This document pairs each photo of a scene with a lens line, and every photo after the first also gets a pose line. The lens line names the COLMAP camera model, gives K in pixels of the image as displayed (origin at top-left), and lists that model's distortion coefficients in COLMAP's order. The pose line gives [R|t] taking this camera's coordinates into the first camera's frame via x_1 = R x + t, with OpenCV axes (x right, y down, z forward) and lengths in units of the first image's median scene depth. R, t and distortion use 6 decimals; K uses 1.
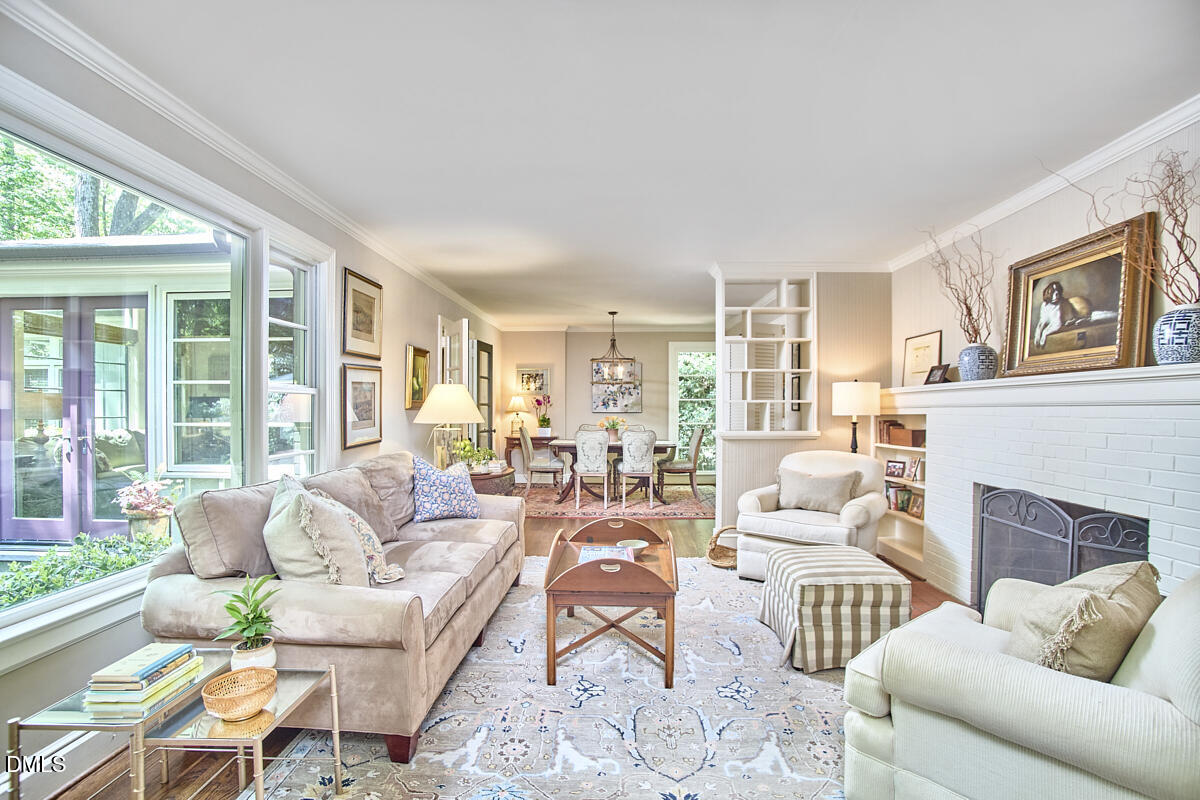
lens RADIAL K [[598.2, 0, 599.4], [0, 598.2, 404.3], [0, 0, 1]] dist [-0.034072, 0.001566]
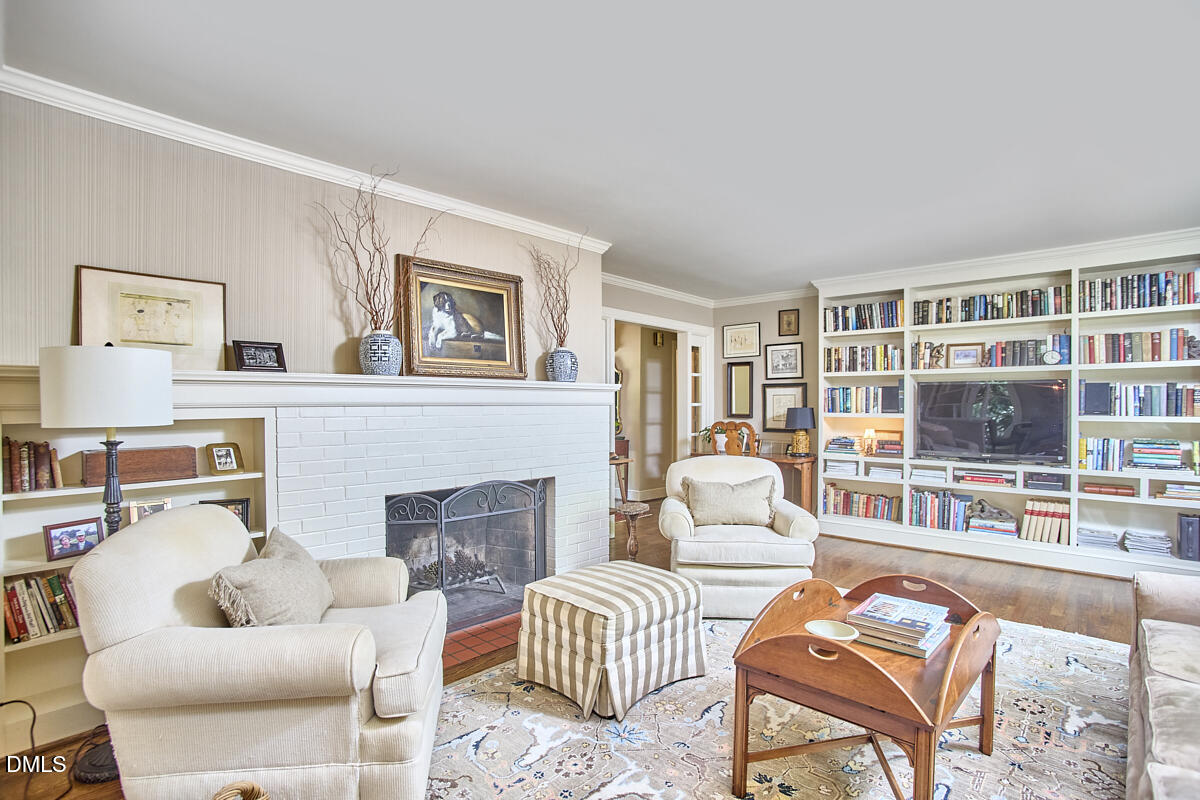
lens RADIAL K [[598.2, 0, 601.3], [0, 598.2, 401.5], [0, 0, 1]] dist [-0.034072, 0.001566]
pose [[-0.751053, -0.000947, 0.660242, -0.182357], [-0.008236, 0.999935, -0.007935, 0.001403], [-0.660191, -0.011397, -0.751011, 1.667786]]
